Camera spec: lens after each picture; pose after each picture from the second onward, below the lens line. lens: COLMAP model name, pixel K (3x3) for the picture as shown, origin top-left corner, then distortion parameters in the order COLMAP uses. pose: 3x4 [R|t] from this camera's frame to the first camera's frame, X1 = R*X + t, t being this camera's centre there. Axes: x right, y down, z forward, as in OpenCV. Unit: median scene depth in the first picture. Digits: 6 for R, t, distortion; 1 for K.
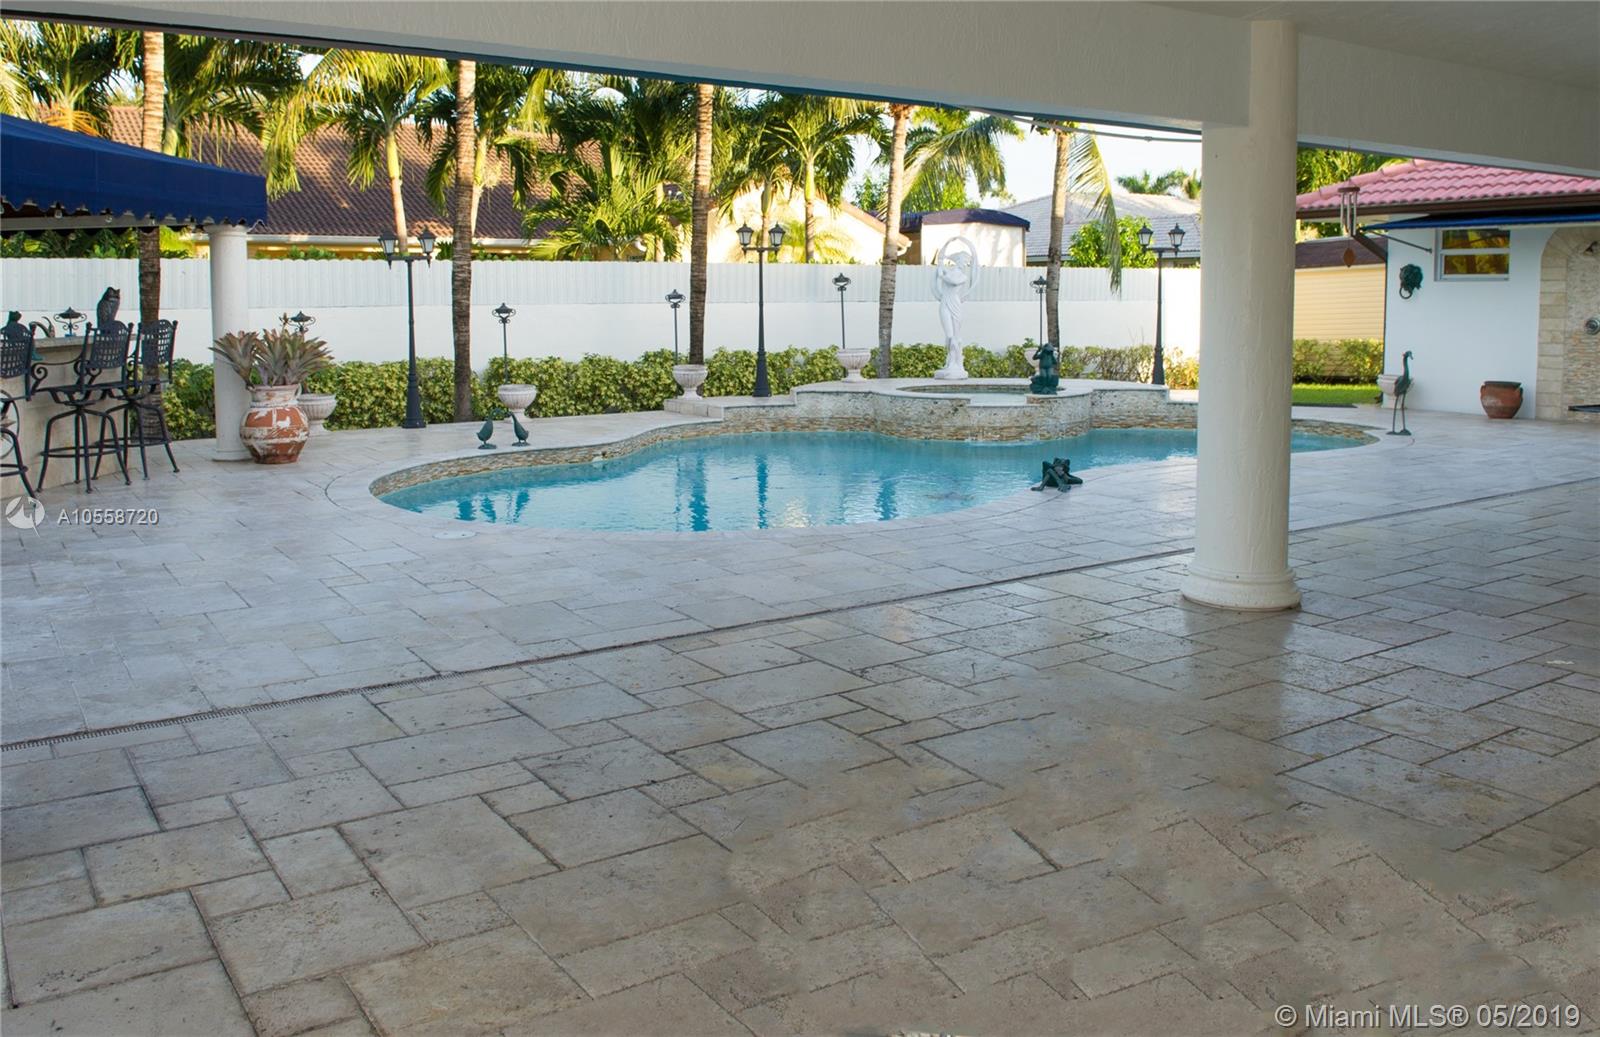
lens RADIAL K [[1304.2, 0, 791.1], [0, 1304.2, 435.7], [0, 0, 1]] dist [-0.031295, -0.001784]
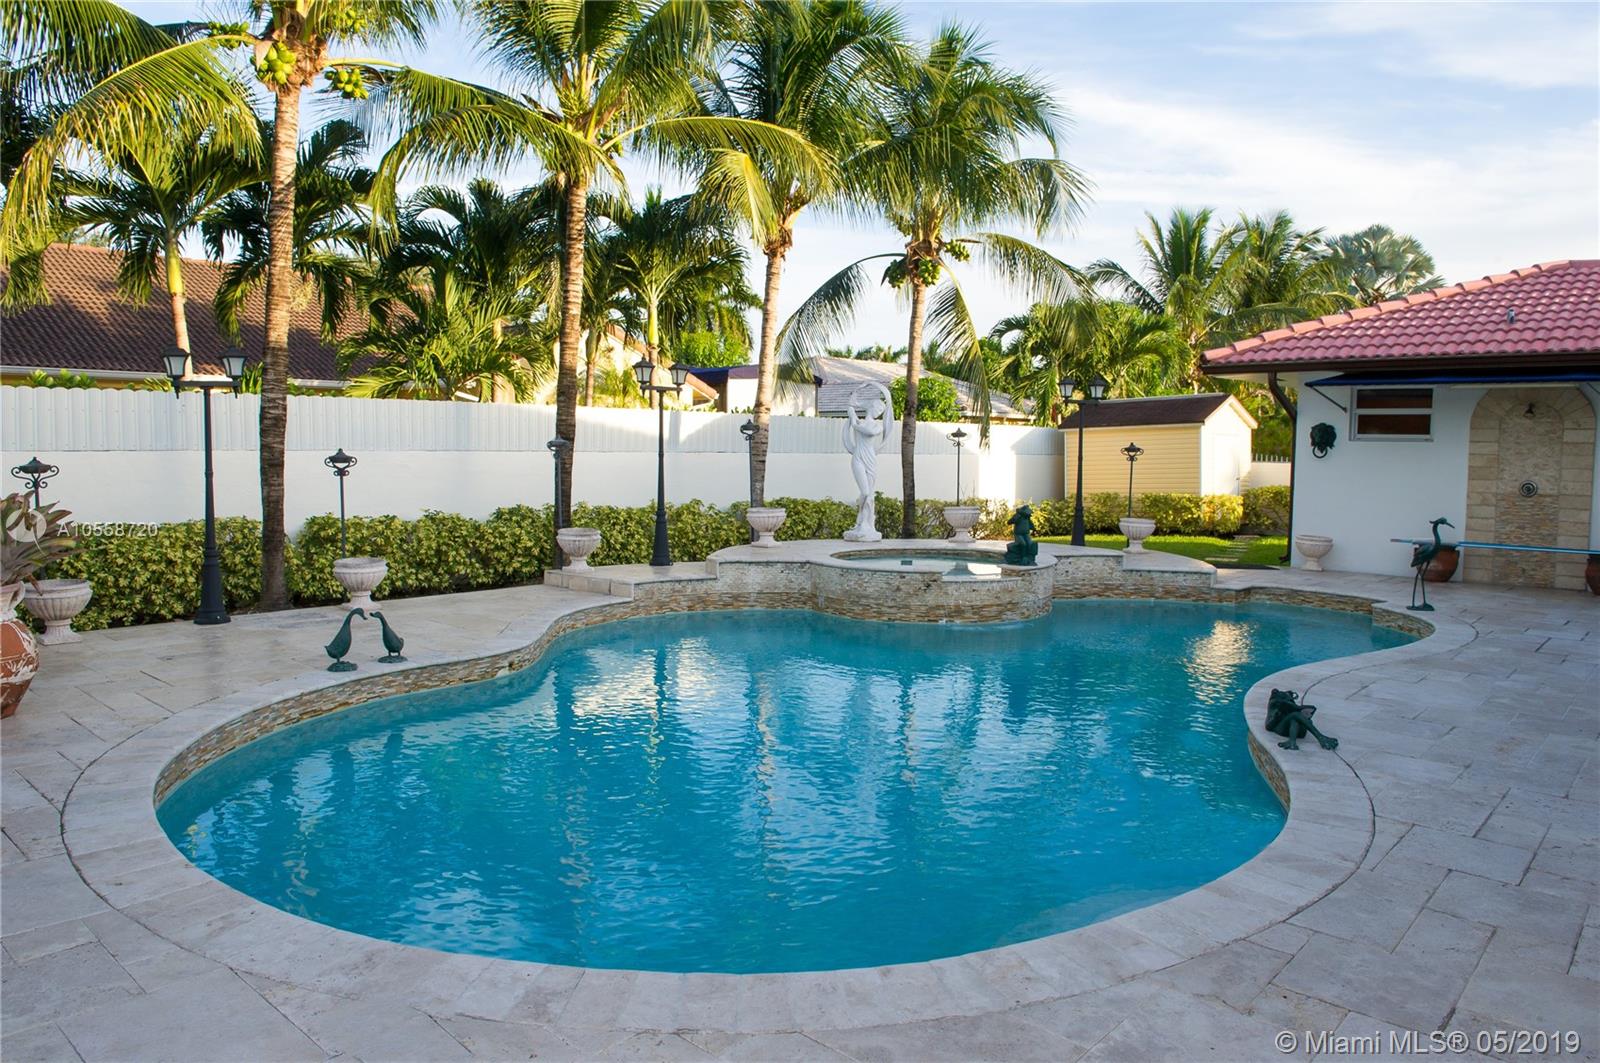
lens RADIAL K [[1081.7, 0, 800.0], [0, 1081.7, 531.5], [0, 0, 1]] dist [-0.041217, -0.007667]
pose [[0.969975, -0.003404, 0.243181, -0.106137], [0.010360, 0.999573, -0.027330, -0.032245], [-0.242984, 0.029028, 0.969596, 0.313880]]
